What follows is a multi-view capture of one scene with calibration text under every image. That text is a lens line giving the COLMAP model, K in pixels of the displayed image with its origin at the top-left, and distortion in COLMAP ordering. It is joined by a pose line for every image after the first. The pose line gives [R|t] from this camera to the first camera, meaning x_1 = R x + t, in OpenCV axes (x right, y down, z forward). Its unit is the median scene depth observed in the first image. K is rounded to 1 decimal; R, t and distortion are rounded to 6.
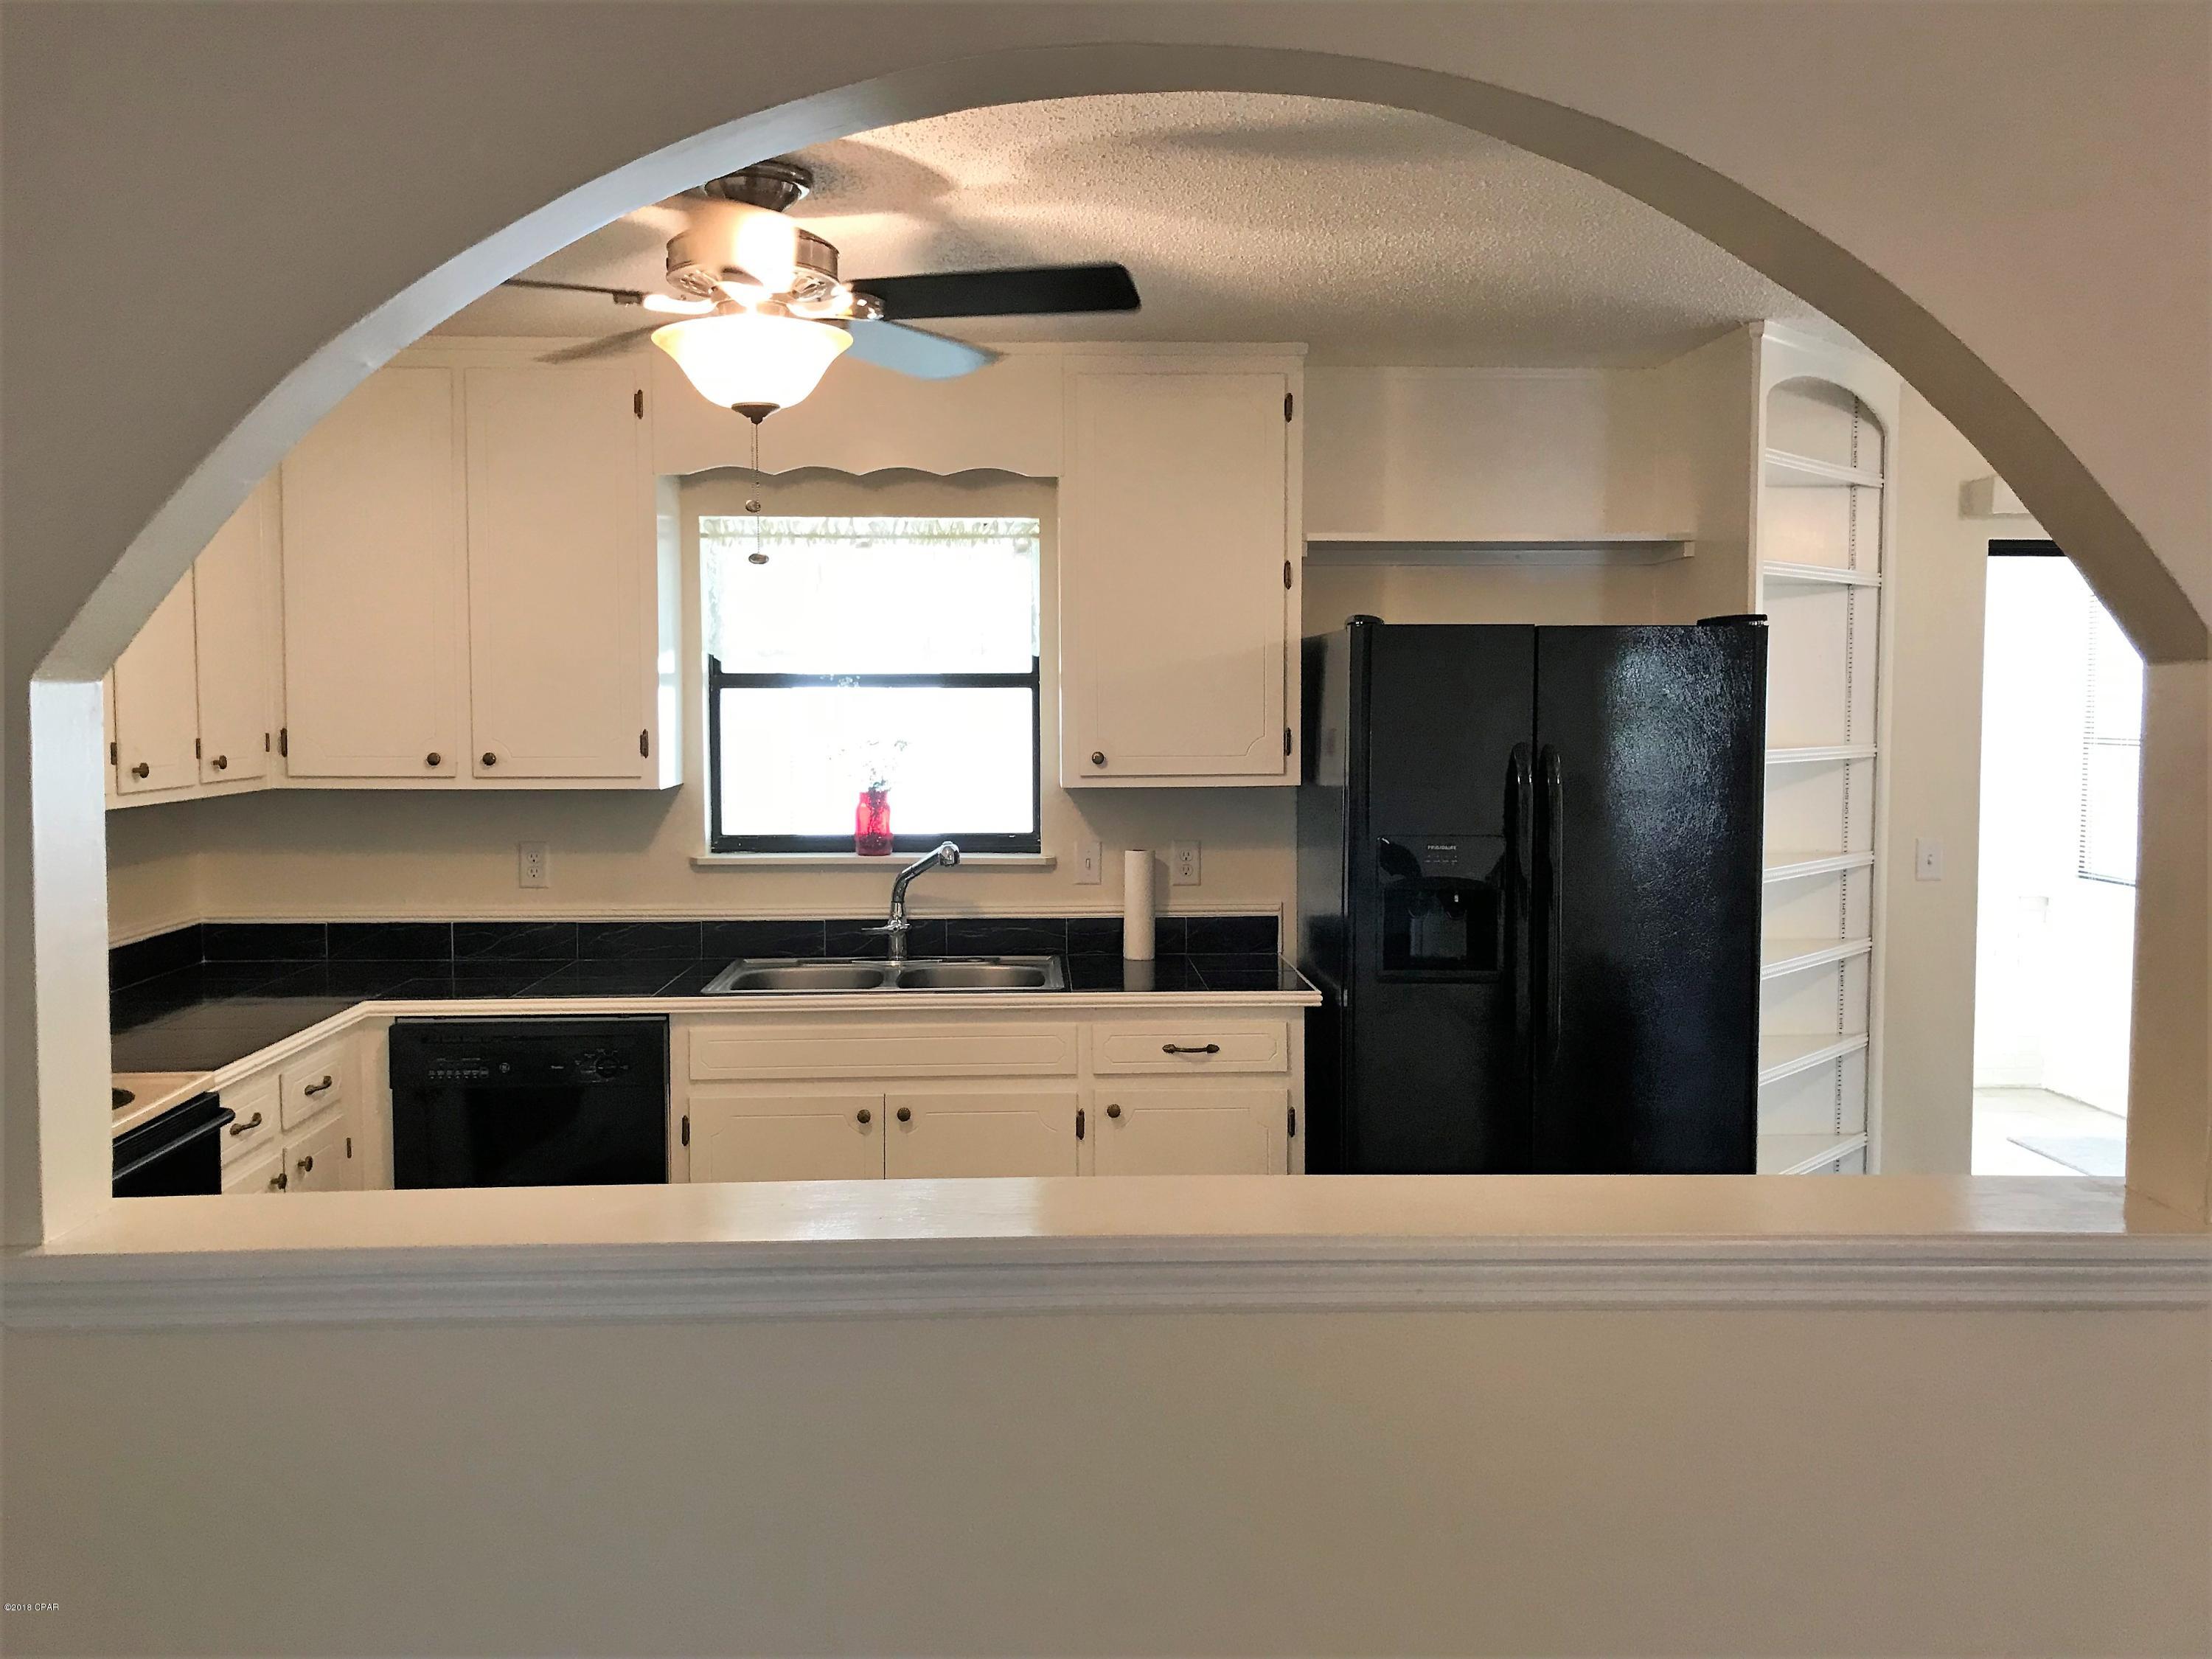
lens RADIAL K [[1802.3, 0, 1115.2], [0, 1802.3, 803.1], [0, 0, 1]] dist [0.038207, -0.015947]
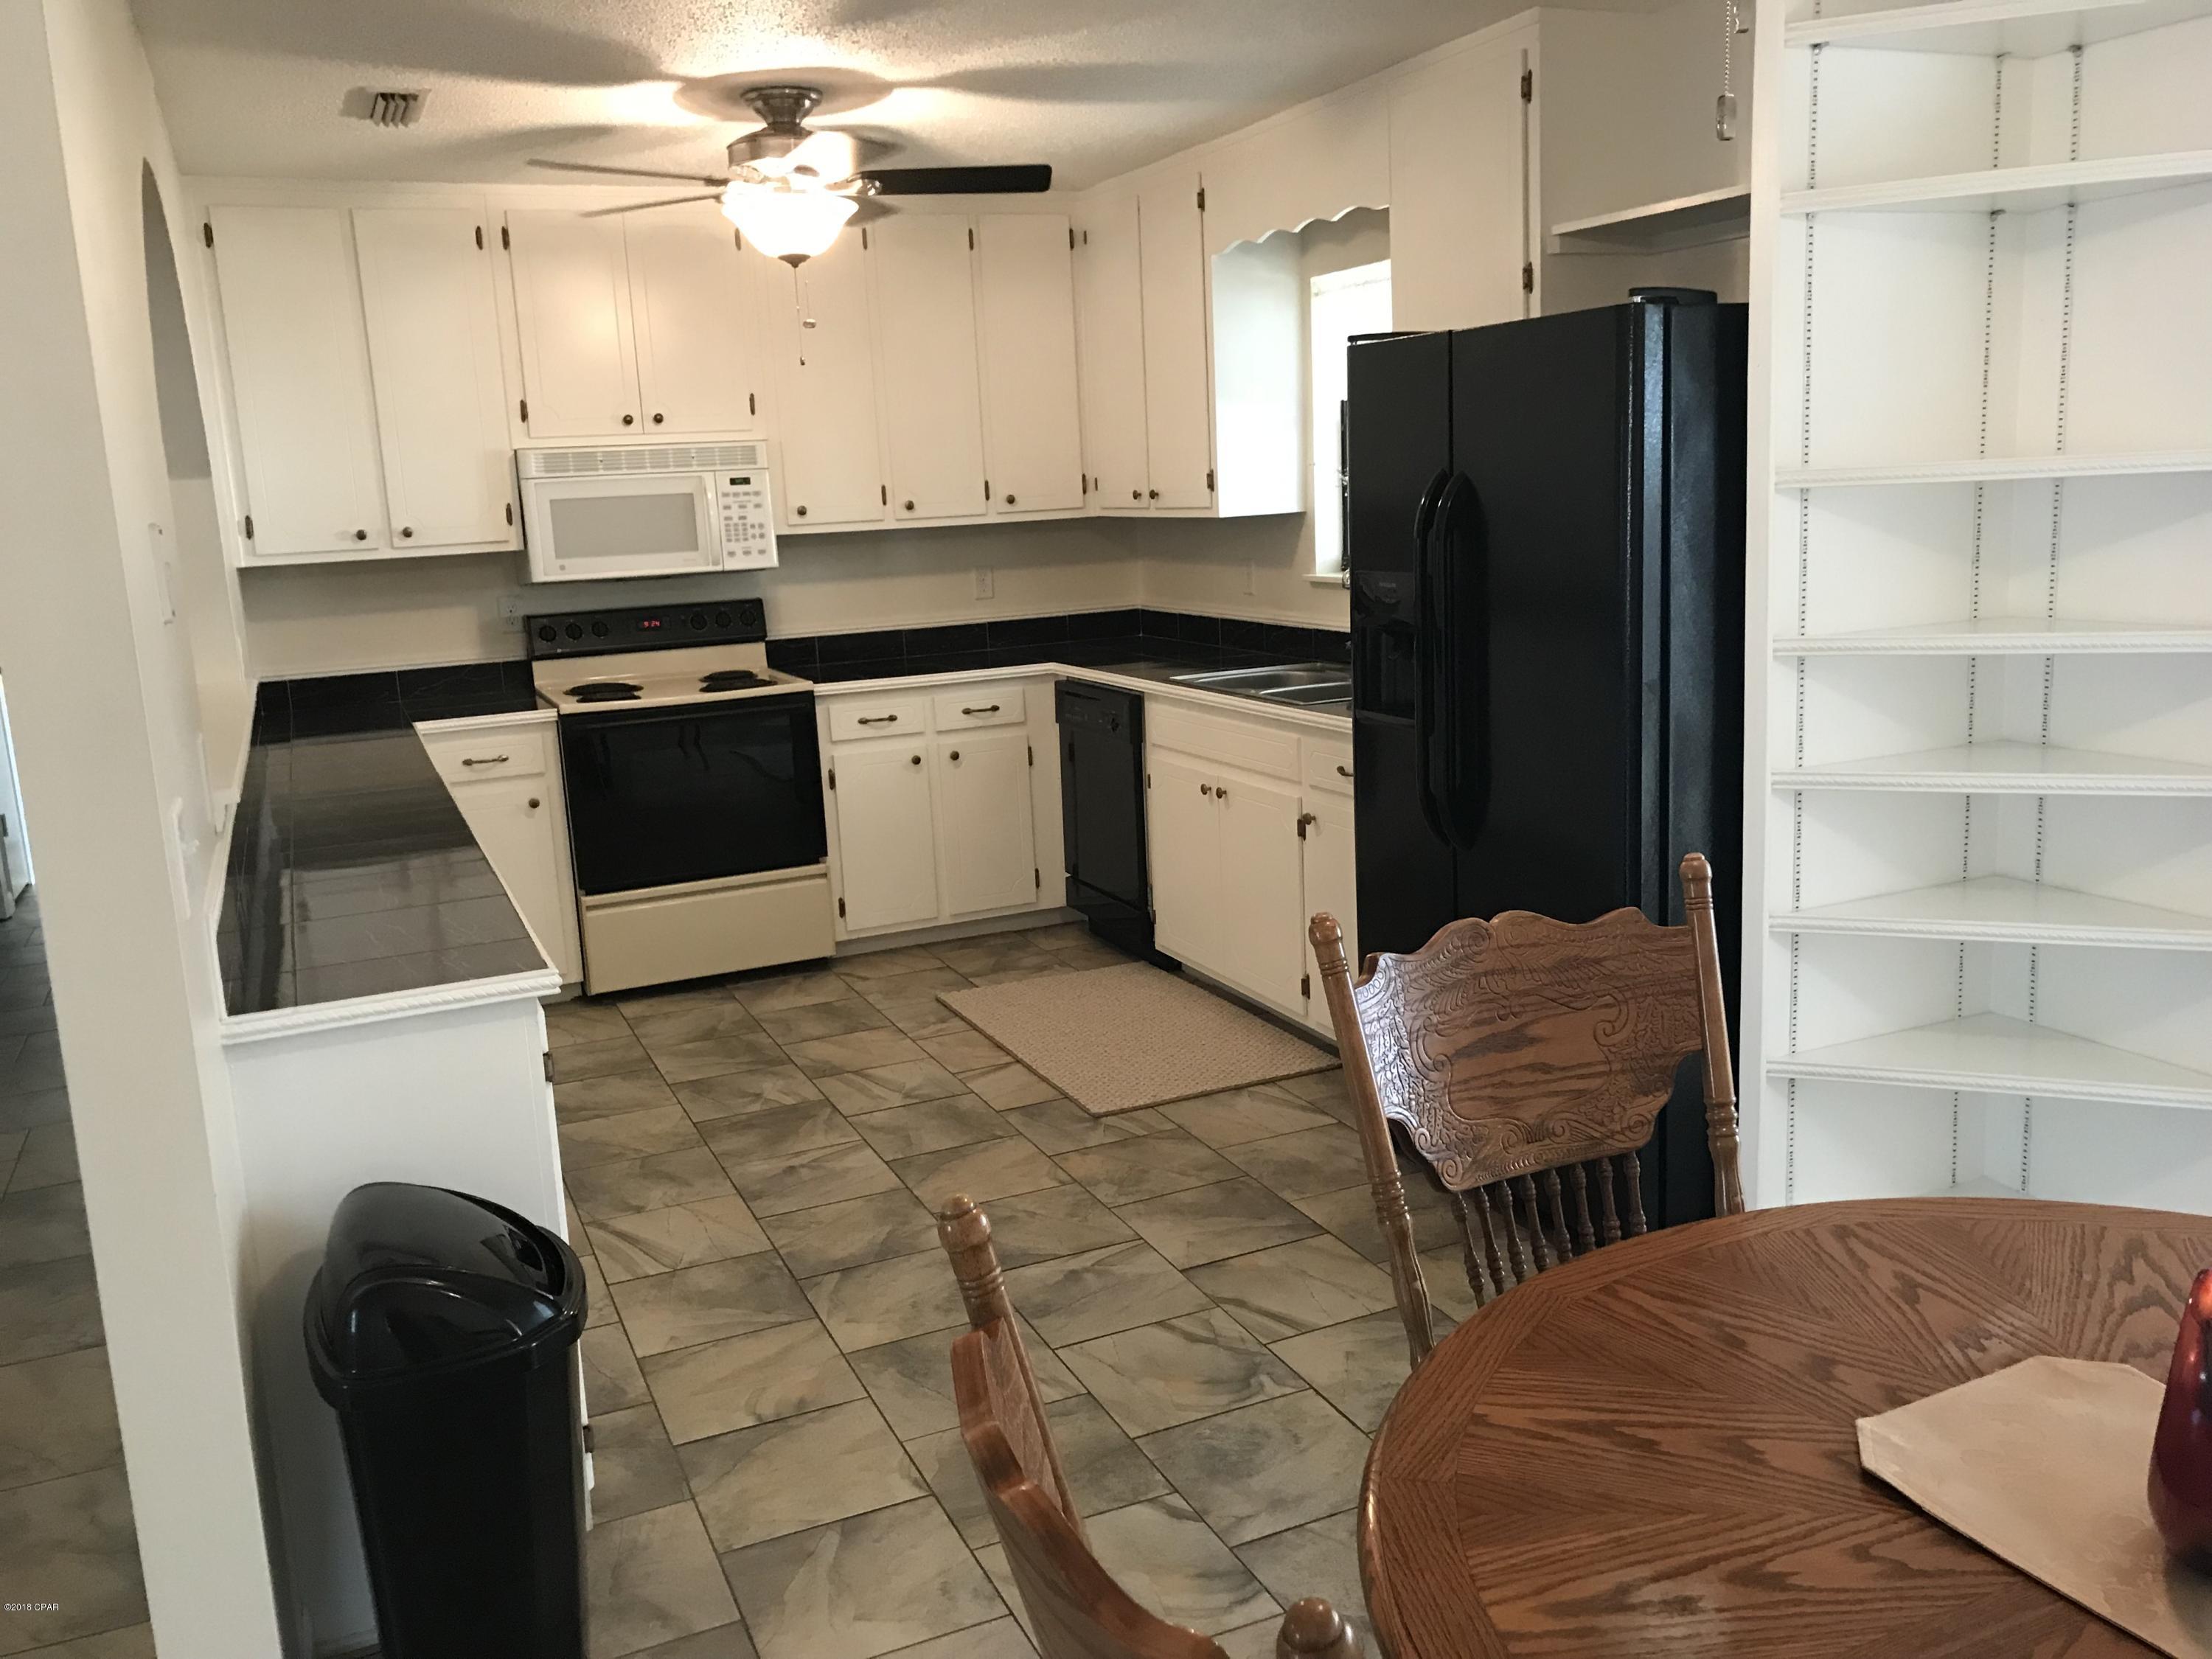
lens RADIAL K [[1807.7, 0, 1107.6], [0, 1807.7, 808.8], [0, 0, 1]] dist [0.094814, -0.257939]
pose [[0.366296, 0.153843, -0.917692, 0.859919], [-0.004819, 0.986538, 0.163461, -0.012283], [0.930486, -0.055453, 0.362106, 0.438501]]
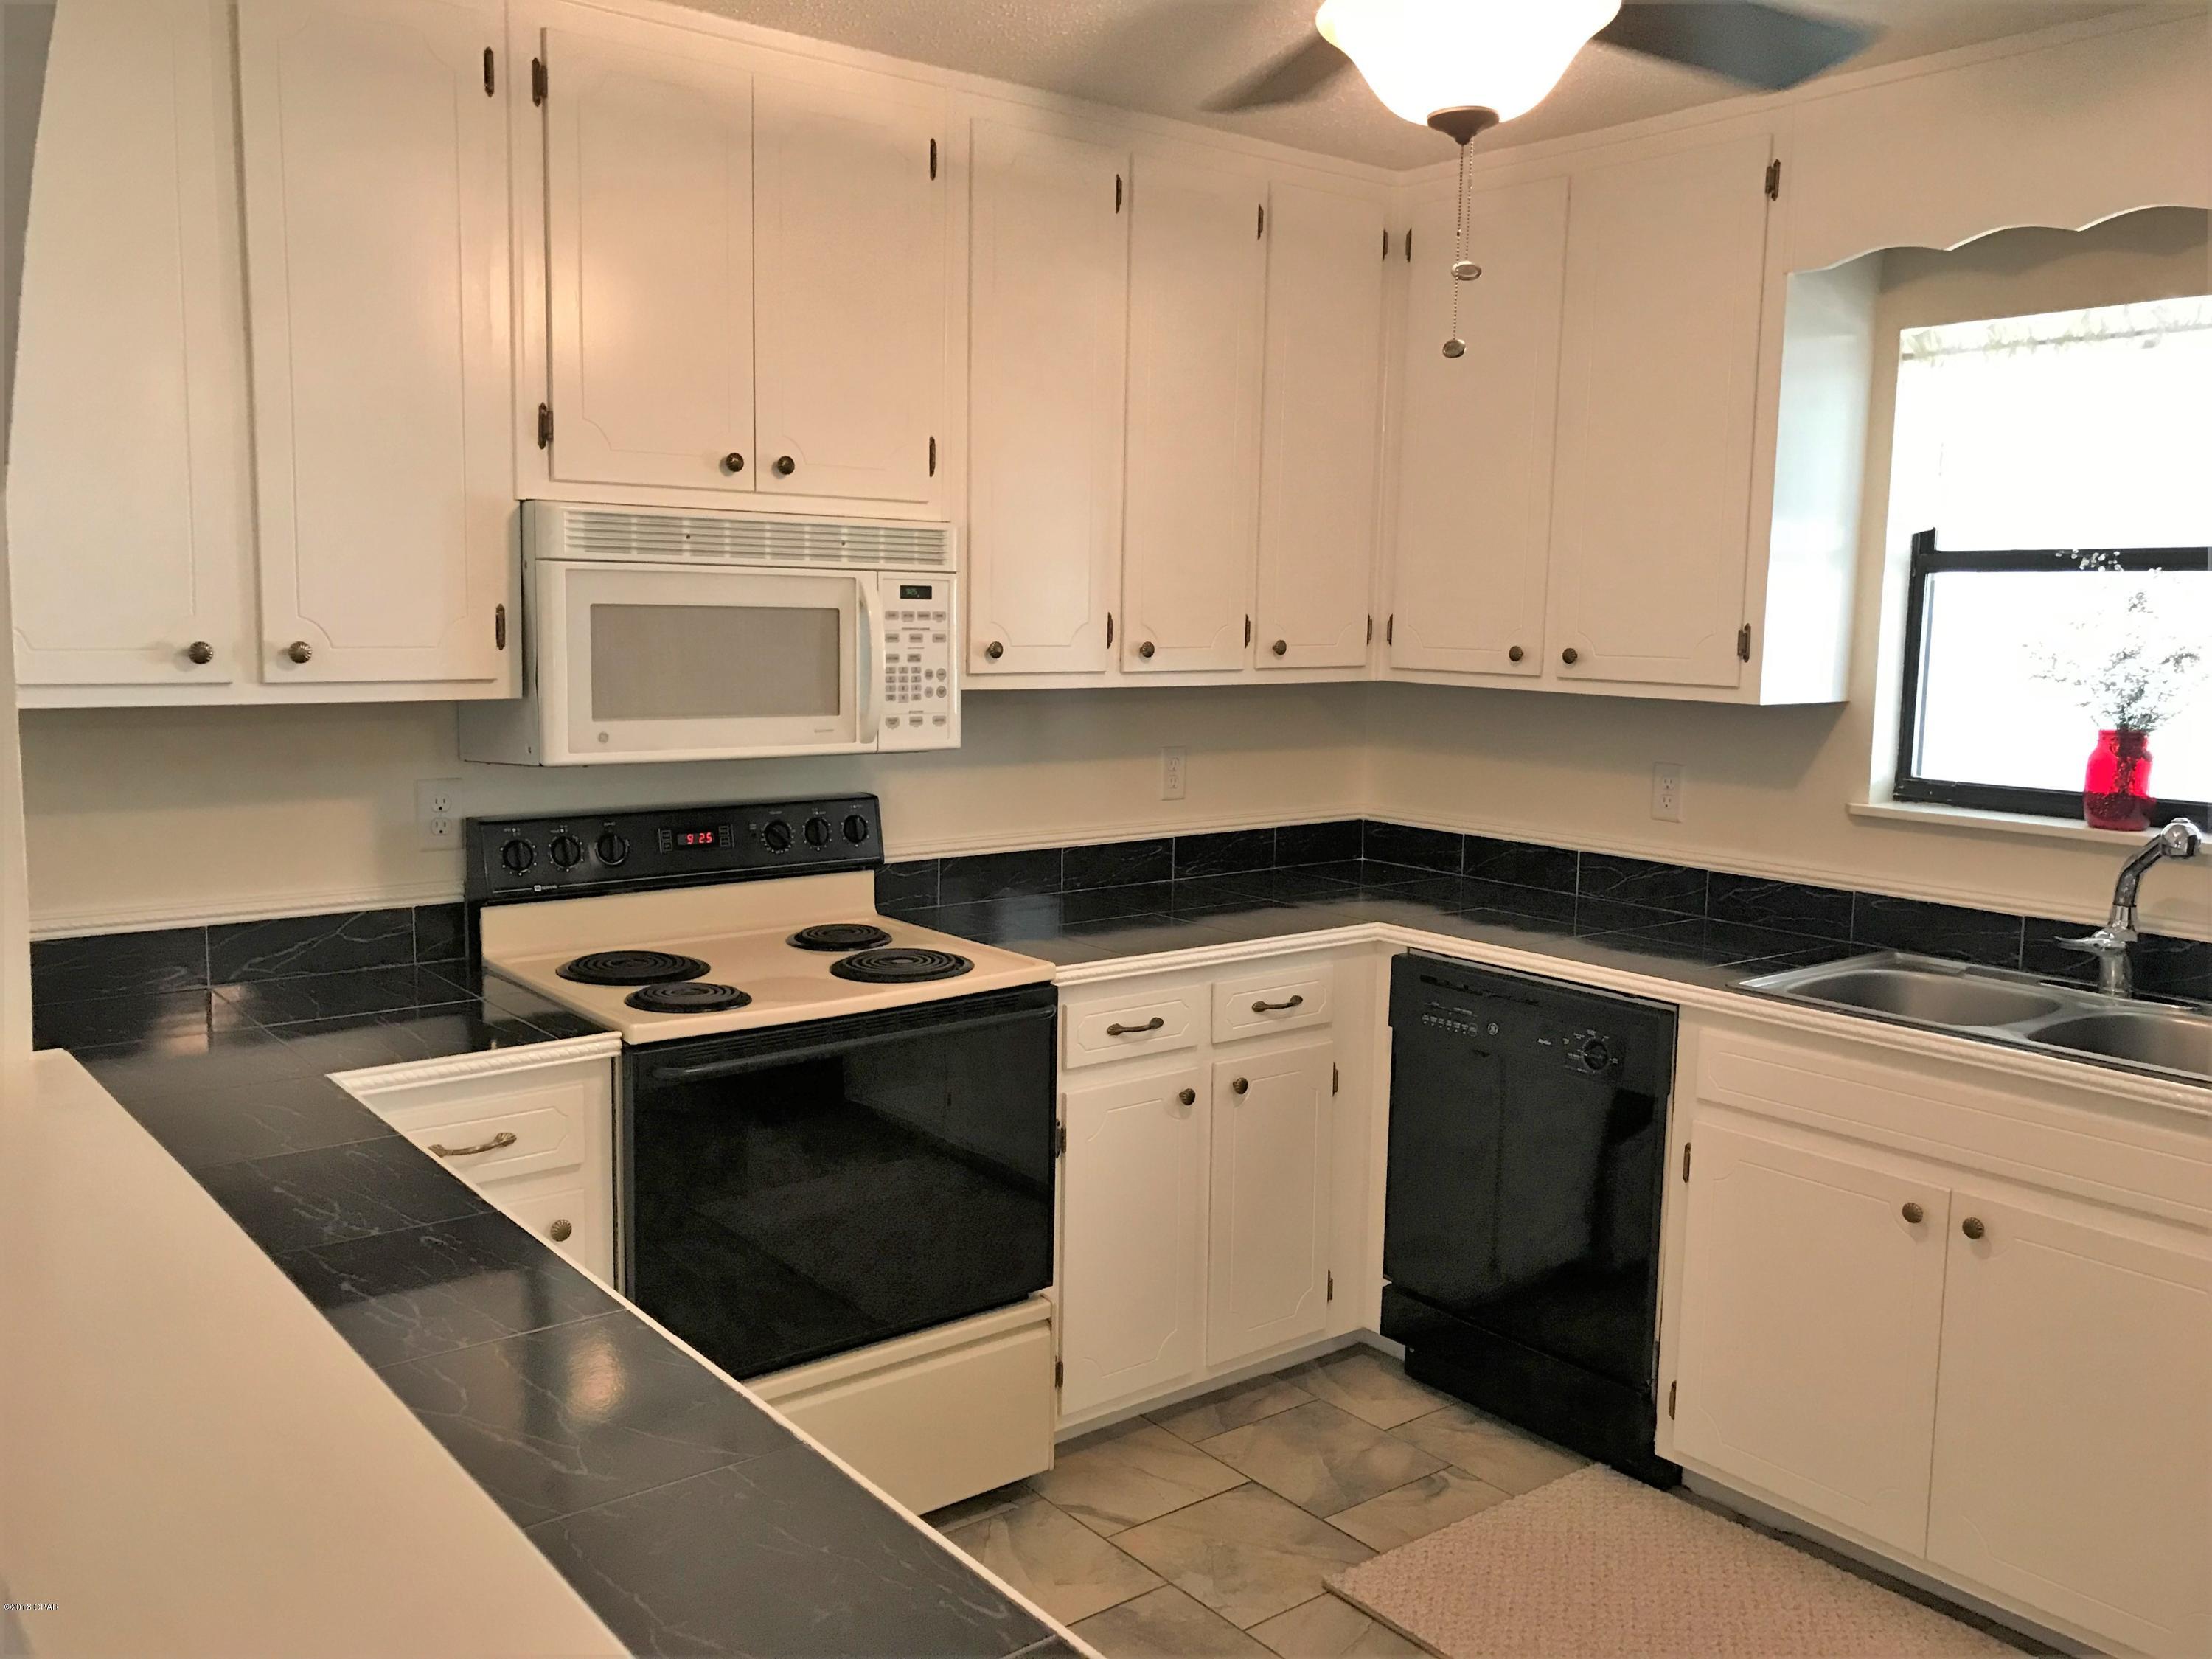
lens RADIAL K [[1802.3, 0, 1115.2], [0, 1802.3, 803.1], [0, 0, 1]] dist [0.038207, -0.015947]
pose [[0.587010, 0.101244, -0.803224, 0.186216], [-0.065809, 0.994833, 0.077302, -0.007358], [0.806900, 0.007483, 0.590640, 0.328091]]
